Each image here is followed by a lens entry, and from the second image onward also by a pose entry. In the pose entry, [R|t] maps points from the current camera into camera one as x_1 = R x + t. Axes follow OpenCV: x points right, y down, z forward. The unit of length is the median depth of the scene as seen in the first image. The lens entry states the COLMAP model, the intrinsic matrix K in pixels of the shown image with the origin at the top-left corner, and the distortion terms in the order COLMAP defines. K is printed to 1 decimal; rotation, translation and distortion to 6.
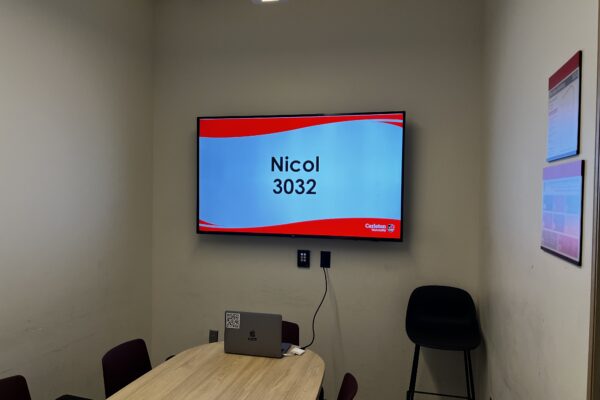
lens RADIAL K [[450.2, 0, 300.0], [0, 450.2, 200.0], [0, 0, 1]] dist [0.070745, -0.000290]
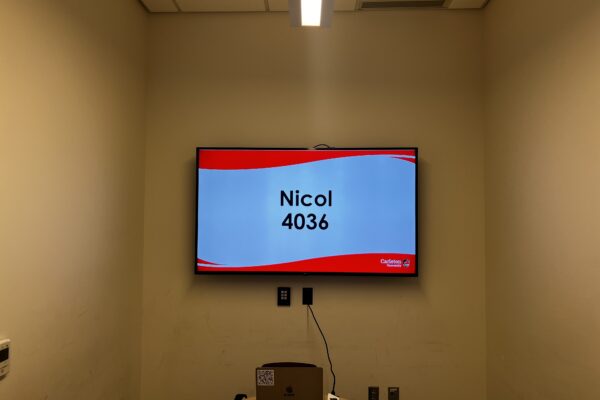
lens RADIAL K [[447.9, 0, 309.4], [0, 447.9, 200.5], [0, 0, 1]] dist [0.089809, 0.000202]
pose [[0.977479, 0.006194, 0.210942, -0.206229], [0.009910, 0.997119, -0.075202, -0.002823], [-0.210800, 0.075599, 0.974602, 0.063024]]
